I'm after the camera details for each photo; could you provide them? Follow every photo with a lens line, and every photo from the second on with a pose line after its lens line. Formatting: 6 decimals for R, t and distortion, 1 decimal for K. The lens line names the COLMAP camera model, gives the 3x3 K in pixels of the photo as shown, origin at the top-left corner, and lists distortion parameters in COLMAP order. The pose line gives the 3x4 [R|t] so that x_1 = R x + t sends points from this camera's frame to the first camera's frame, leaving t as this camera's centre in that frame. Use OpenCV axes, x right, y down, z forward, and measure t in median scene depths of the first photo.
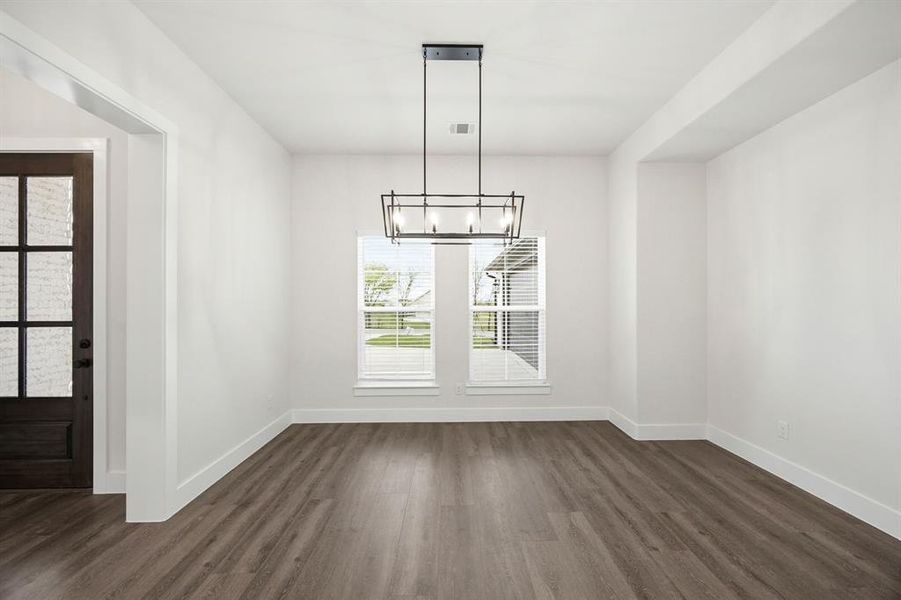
lens RADIAL K [[346.0, 0, 454.1], [0, 346.0, 301.8], [0, 0, 1]] dist [-0.003230, -0.000043]
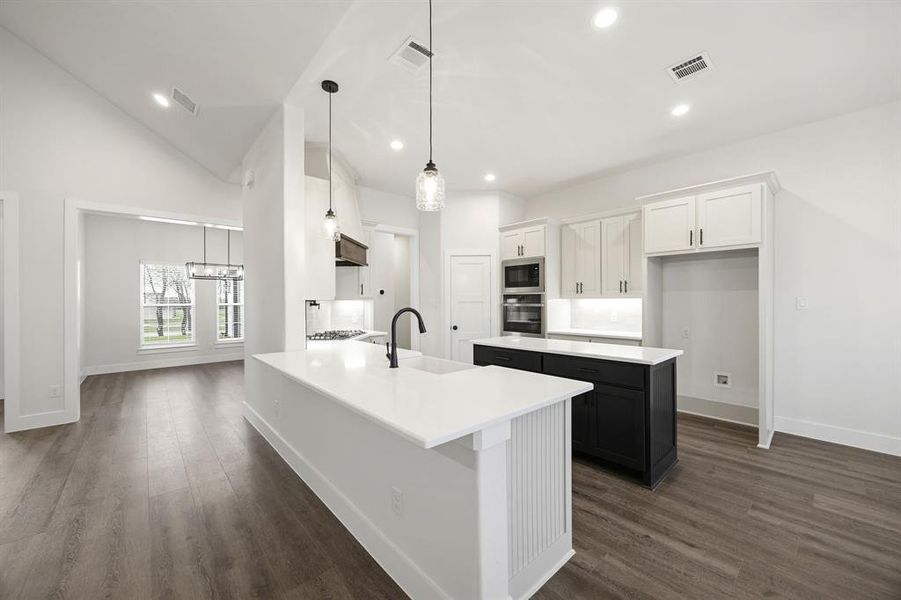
lens RADIAL K [[348.2, 0, 456.8], [0, 348.2, 301.4], [0, 0, 1]] dist [0.000538, -0.000010]
pose [[0.750406, -0.001905, 0.660974, -0.277918], [-0.001506, 0.999988, 0.004593, -0.008190], [-0.660975, -0.004442, 0.750395, -1.599317]]
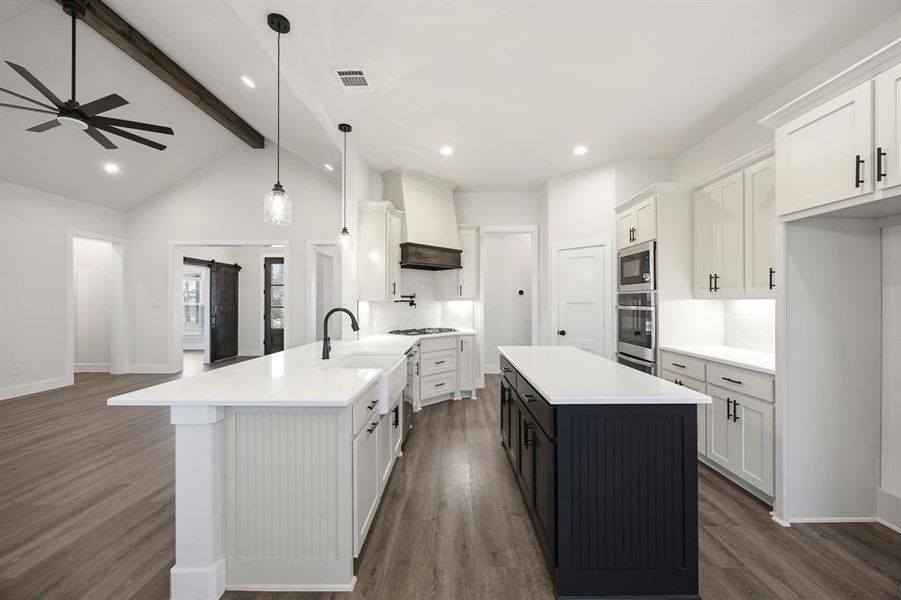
lens RADIAL K [[346.0, 0, 454.1], [0, 346.0, 301.8], [0, 0, 1]] dist [-0.003230, -0.000043]
pose [[0.999701, 0.002386, -0.024331, 0.382277], [-0.002235, 0.999978, 0.006258, -0.011061], [0.024345, -0.006201, 0.999684, -1.782889]]
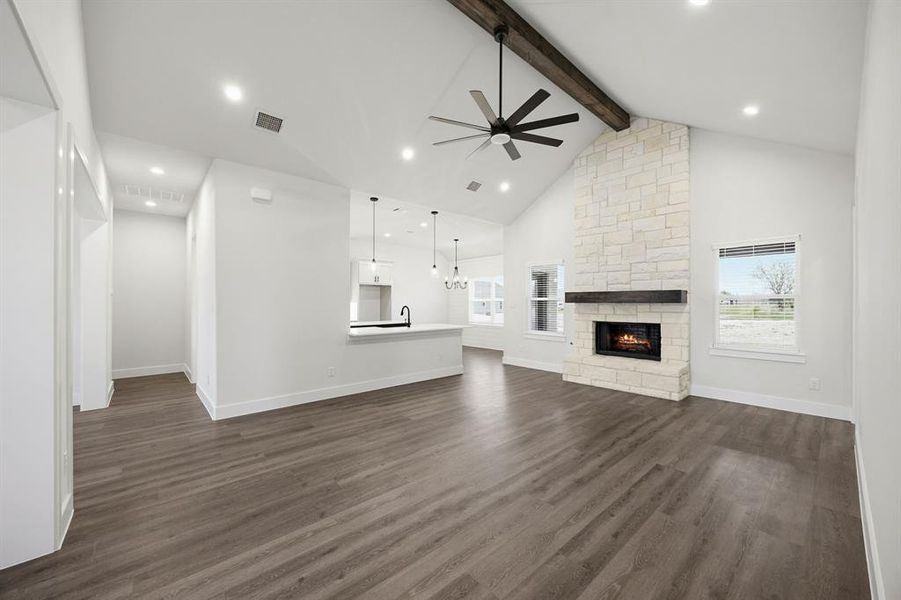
lens RADIAL K [[346.0, 0, 454.1], [0, 346.0, 301.8], [0, 0, 1]] dist [-0.003230, -0.000043]
pose [[-0.653983, 0.006962, 0.756477, -1.461986], [-0.000528, 0.999953, -0.009660, 0.005289], [-0.756509, -0.006717, -0.653949, -0.002200]]
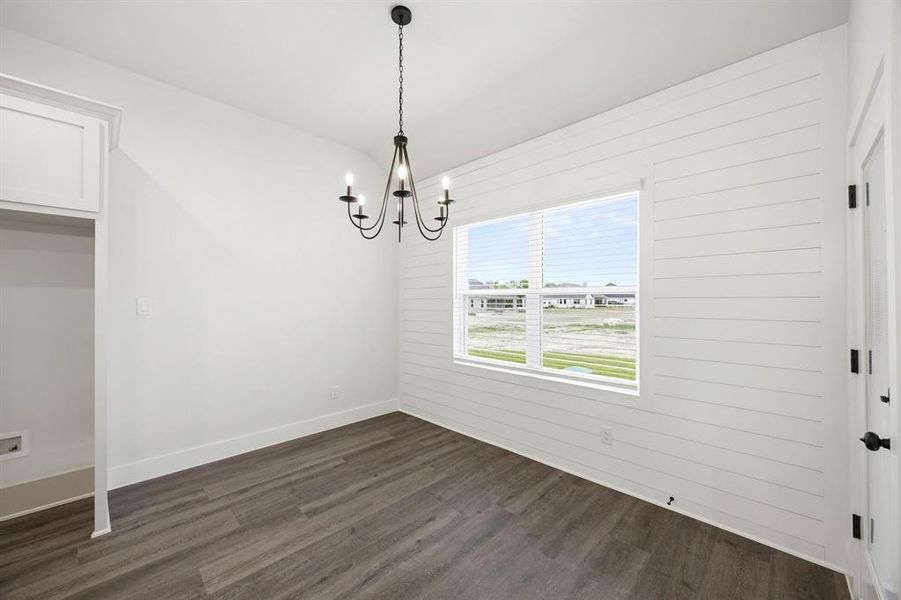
lens RADIAL K [[345.2, 0, 452.8], [0, 345.2, 298.9], [0, 0, 1]] dist [-0.003414, -0.000166]
pose [[-0.698927, 0.010406, 0.715118, 0.109195], [0.001739, 0.999916, -0.012851, -0.006642], [-0.715191, -0.007739, -0.698886, -1.459880]]
